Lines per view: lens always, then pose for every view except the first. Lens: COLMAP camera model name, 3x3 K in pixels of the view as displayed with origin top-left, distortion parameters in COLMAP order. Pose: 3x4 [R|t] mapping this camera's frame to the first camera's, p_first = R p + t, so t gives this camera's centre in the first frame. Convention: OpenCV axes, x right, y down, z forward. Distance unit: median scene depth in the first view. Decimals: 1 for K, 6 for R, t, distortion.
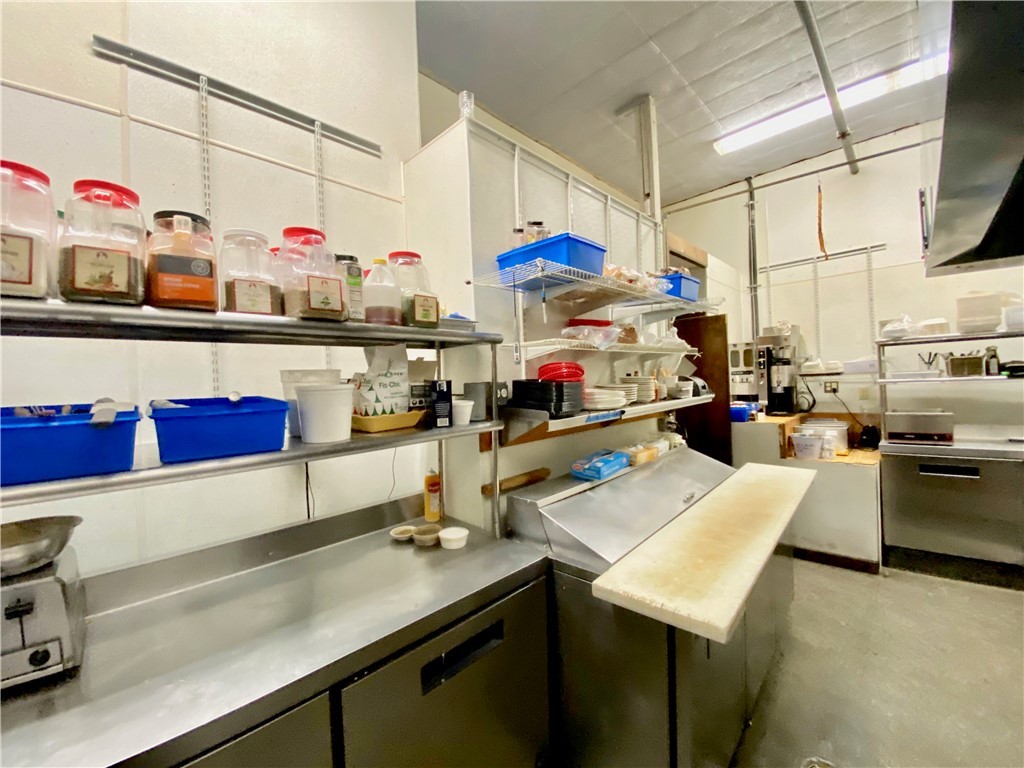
lens RADIAL K [[411.9, 0, 510.4], [0, 411.9, 385.5], [0, 0, 1]] dist [0.032751, -0.027080]
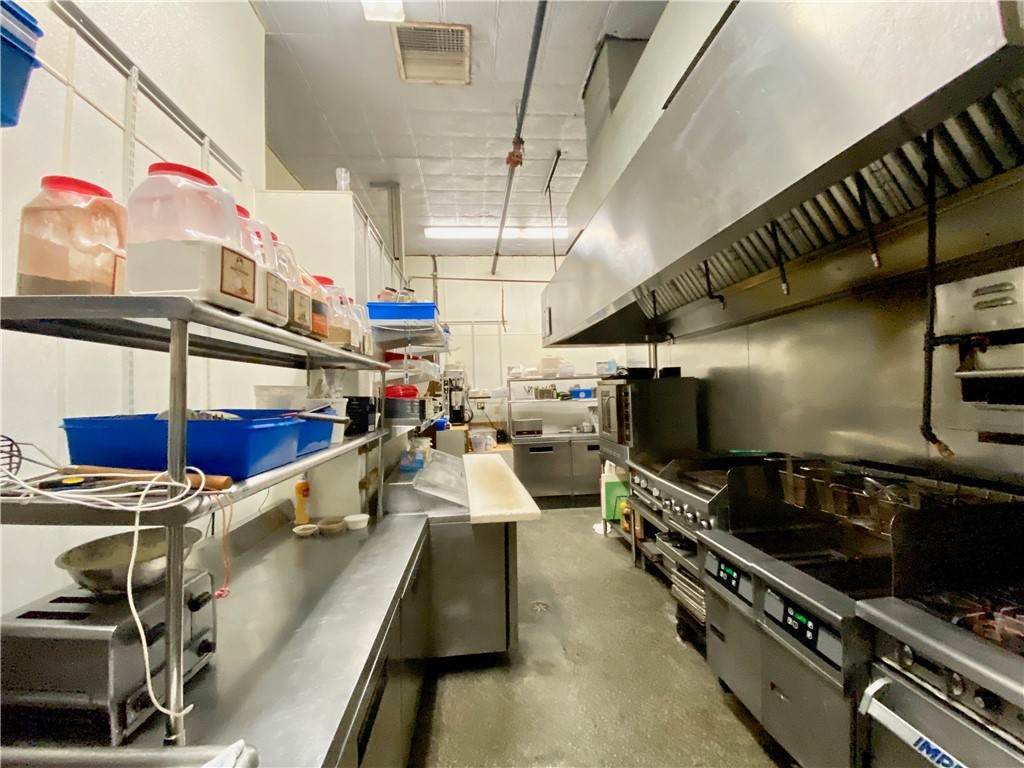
lens RADIAL K [[411.9, 0, 510.4], [0, 411.9, 385.5], [0, 0, 1]] dist [0.032751, -0.027080]
pose [[0.649545, 0.035576, 0.759490, -0.382009], [0.006456, 0.998611, -0.052298, 0.010288], [-0.760296, 0.038873, 0.648413, -0.093546]]
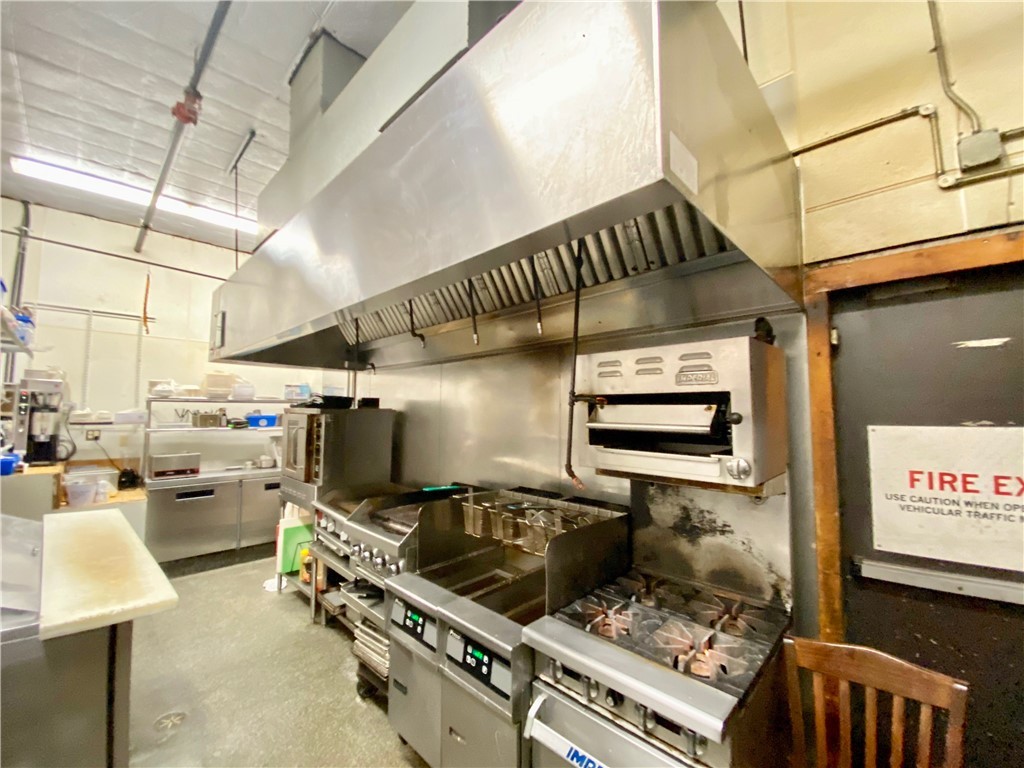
lens RADIAL K [[409.1, 0, 512.0], [0, 409.1, 384.0], [0, 0, 1]] dist [0.019915, -0.020086]
pose [[-0.003751, 0.112716, 0.993620, -0.328046], [0.000745, 0.993627, -0.112714, -0.008629], [-0.999993, 0.000317, -0.003811, -0.070375]]
